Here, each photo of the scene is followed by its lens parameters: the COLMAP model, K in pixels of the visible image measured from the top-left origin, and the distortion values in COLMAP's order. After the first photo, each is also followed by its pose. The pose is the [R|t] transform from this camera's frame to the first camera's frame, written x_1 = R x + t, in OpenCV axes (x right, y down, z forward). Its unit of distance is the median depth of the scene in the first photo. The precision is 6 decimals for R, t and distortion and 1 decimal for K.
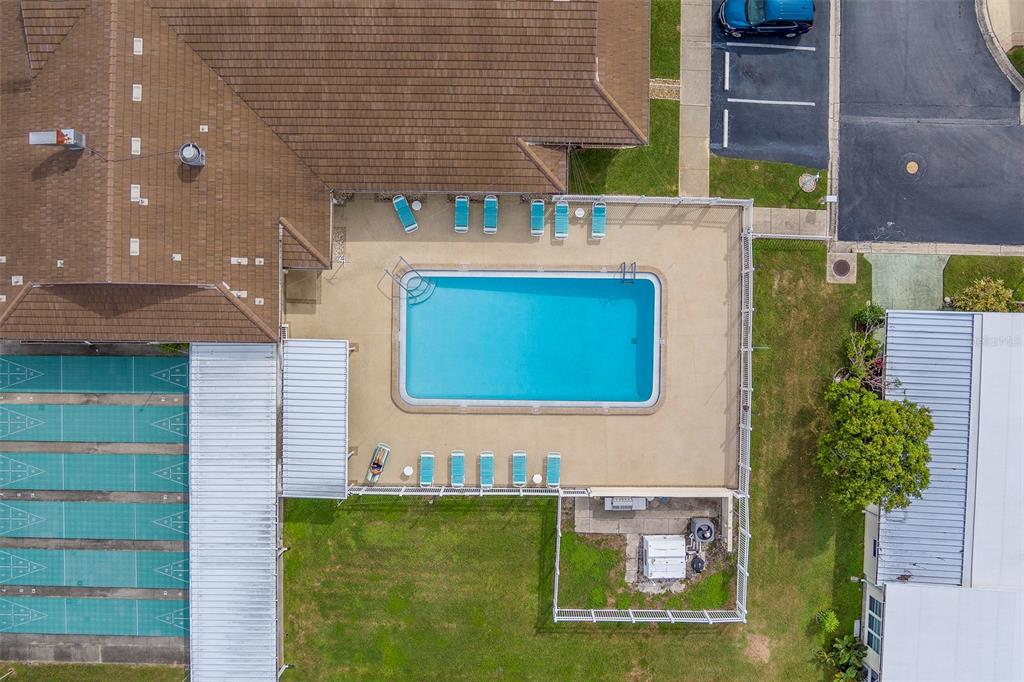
lens RADIAL K [[834.8, 0, 513.4], [0, 834.8, 341.2], [0, 0, 1]] dist [-0.078172, 0.034105]
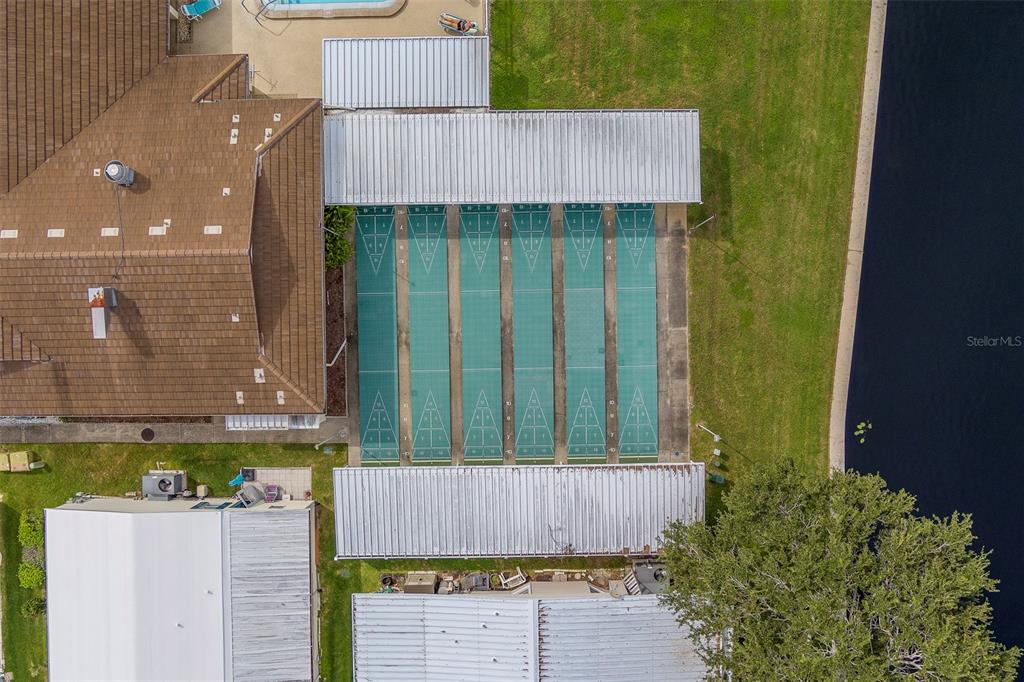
lens RADIAL K [[834.8, 0, 506.1], [0, 834.8, 346.4], [0, 0, 1]] dist [-0.078172, 0.034105]
pose [[-0.023780, -0.999324, -0.028032, -0.503868], [0.999451, -0.023117, -0.023741, 0.213315], [0.023077, -0.028581, 0.999325, 0.041682]]
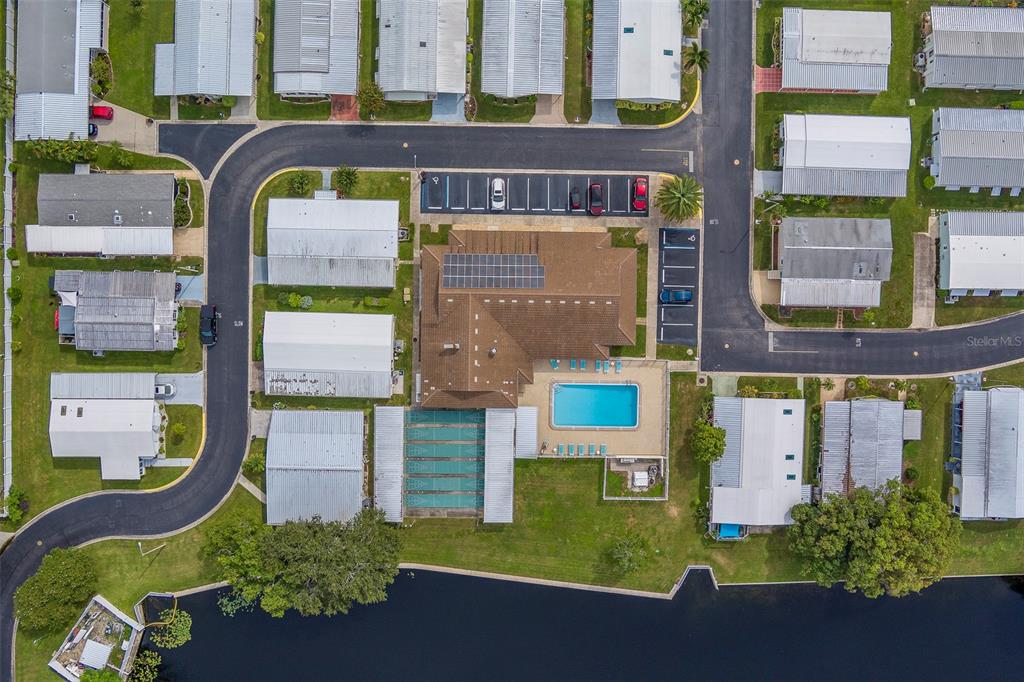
lens RADIAL K [[834.8, 0, 511.9], [0, 834.8, 344.5], [0, 0, 1]] dist [-0.078172, 0.034105]
pose [[0.999998, 0.001356, -0.001720, -0.274320], [-0.001358, 0.999999, -0.001052, -0.216425], [0.001719, 0.001055, 0.999998, -1.978098]]
